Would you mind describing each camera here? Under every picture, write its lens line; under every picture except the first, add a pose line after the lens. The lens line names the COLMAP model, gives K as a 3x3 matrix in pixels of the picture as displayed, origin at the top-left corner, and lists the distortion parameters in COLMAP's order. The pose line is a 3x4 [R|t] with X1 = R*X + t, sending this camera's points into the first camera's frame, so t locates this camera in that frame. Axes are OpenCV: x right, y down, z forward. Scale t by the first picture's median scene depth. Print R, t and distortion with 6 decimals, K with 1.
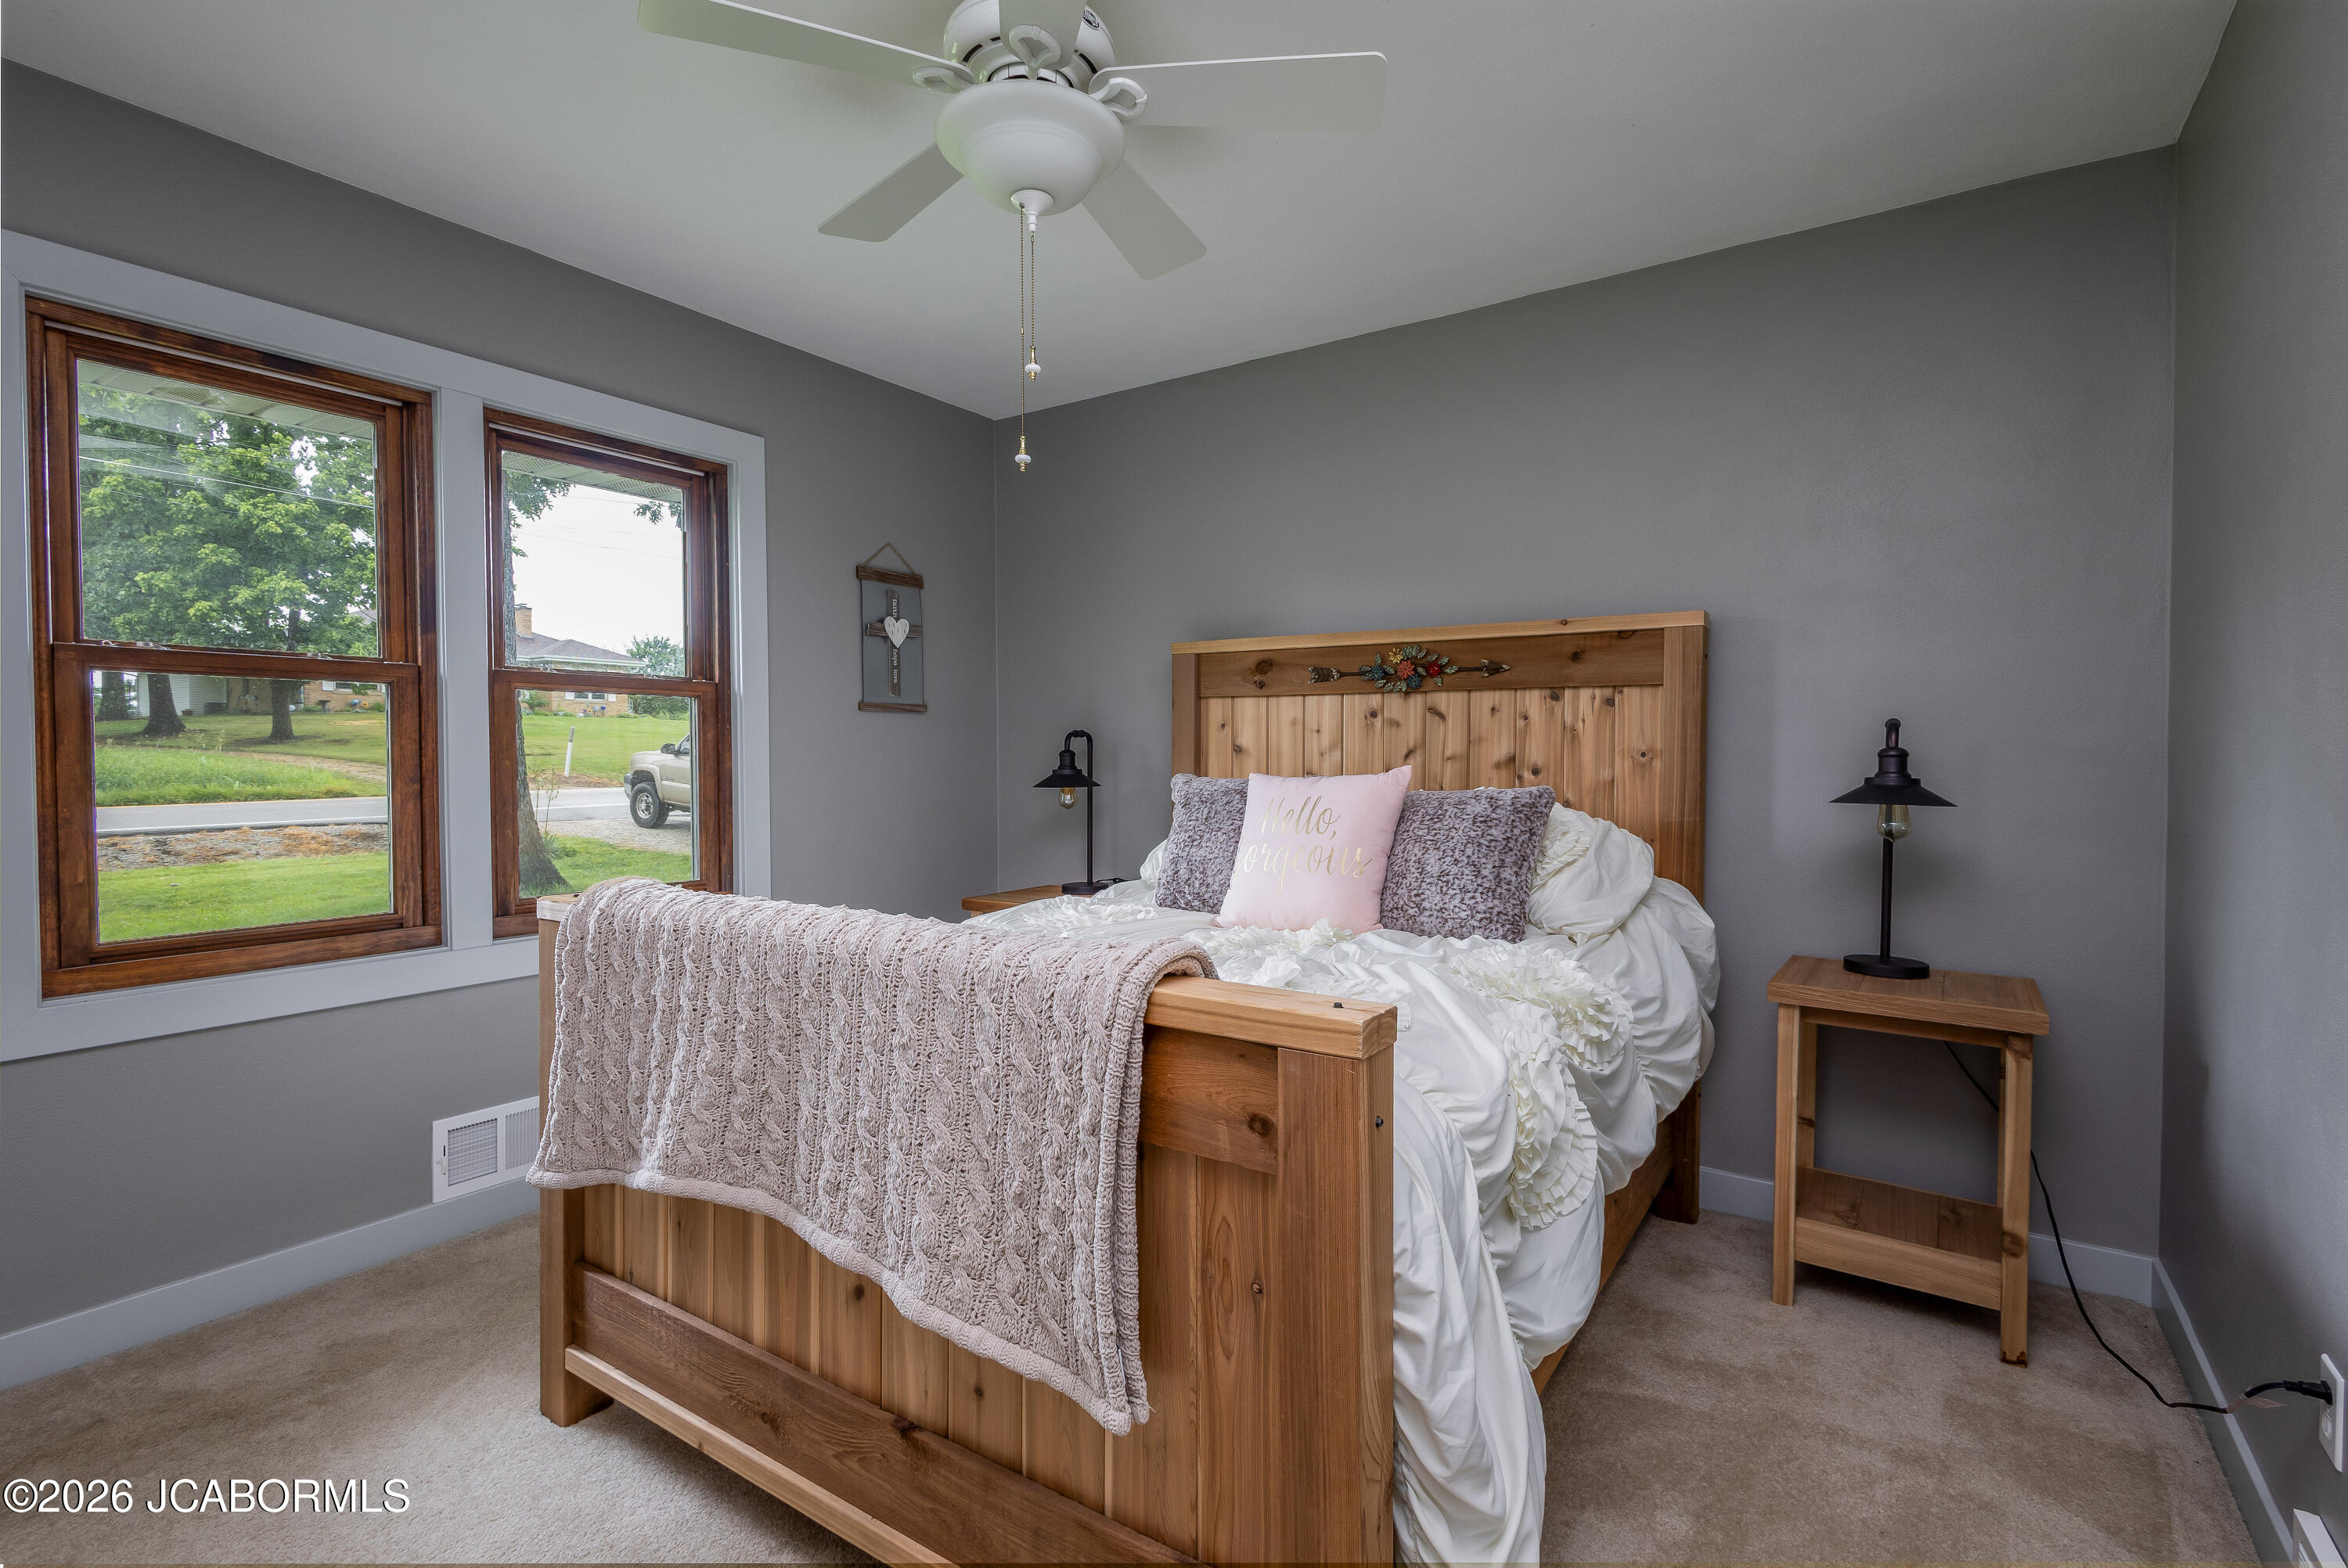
lens RADIAL K [[1086.5, 0, 1168.1], [0, 1086.5, 781.7], [0, 0, 1]] dist [0.002411, 0.000048]
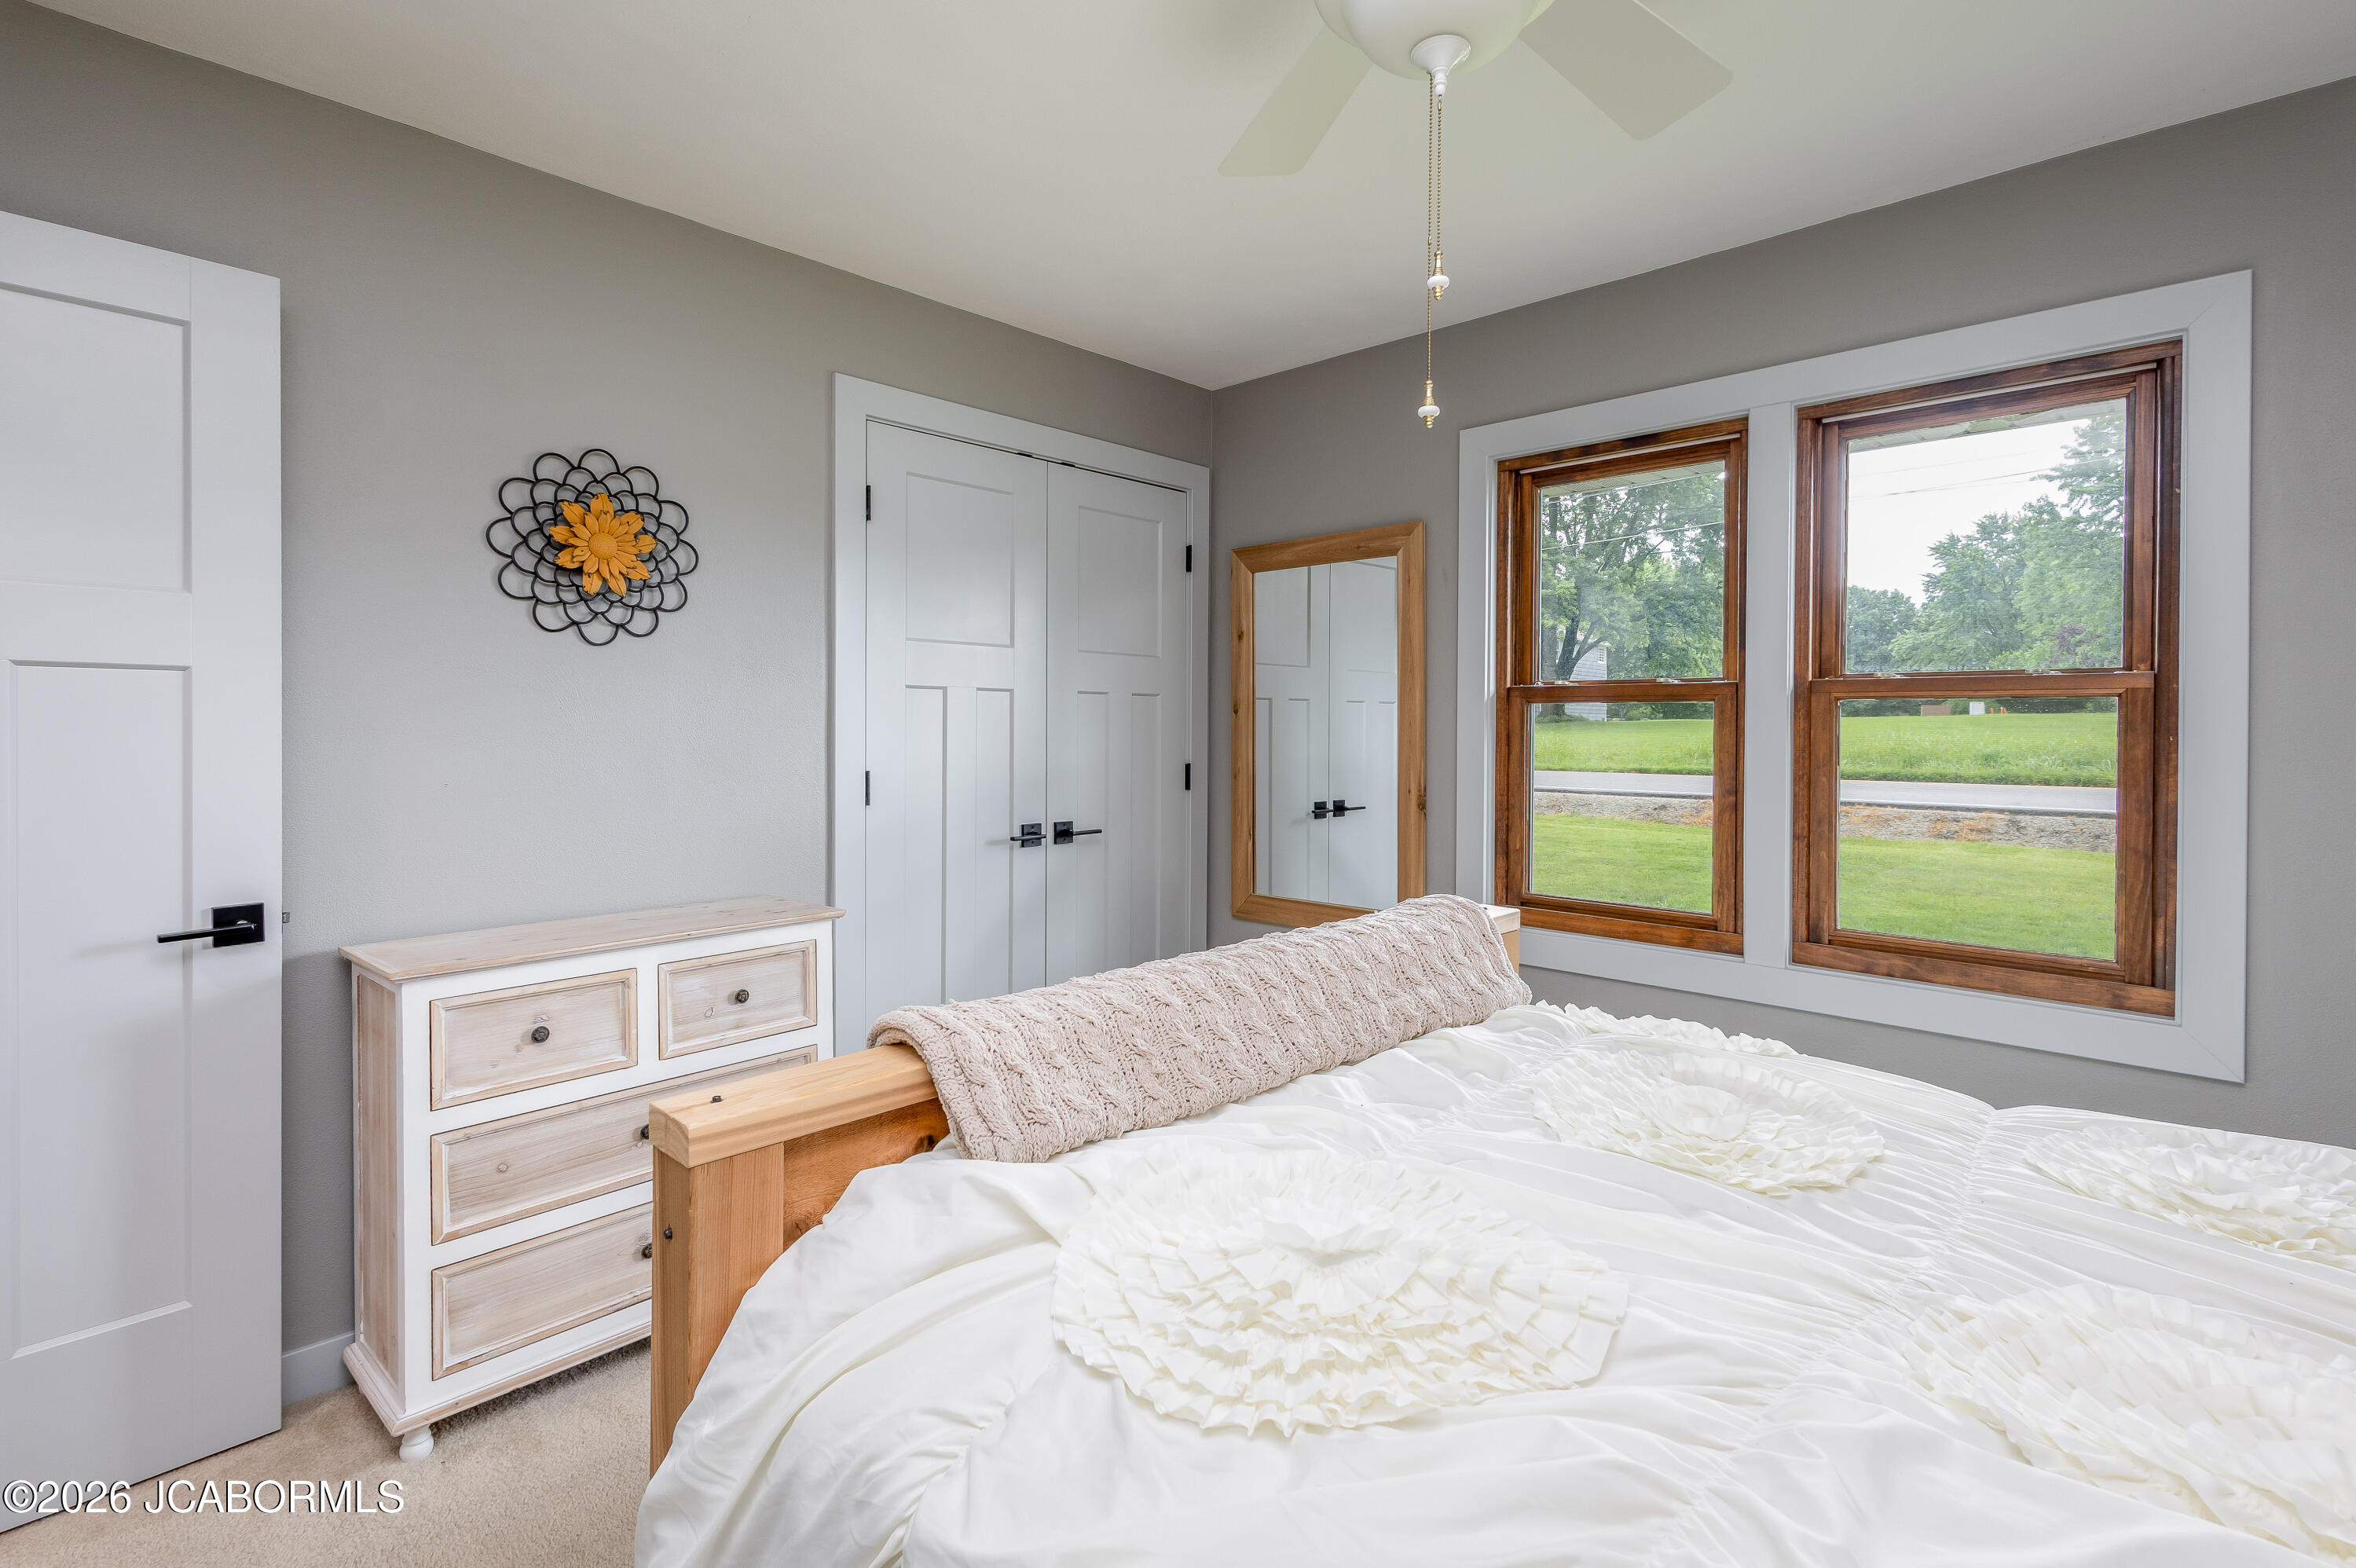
lens RADIAL K [[1090.4, 0, 1172.1], [0, 1090.4, 781.7], [0, 0, 1]] dist [0.002411, 0.000048]
pose [[-0.179854, 0.049310, -0.982457, 0.440962], [-0.034618, 0.997807, 0.056418, -0.053255], [0.983084, 0.044158, -0.177753, 0.658236]]
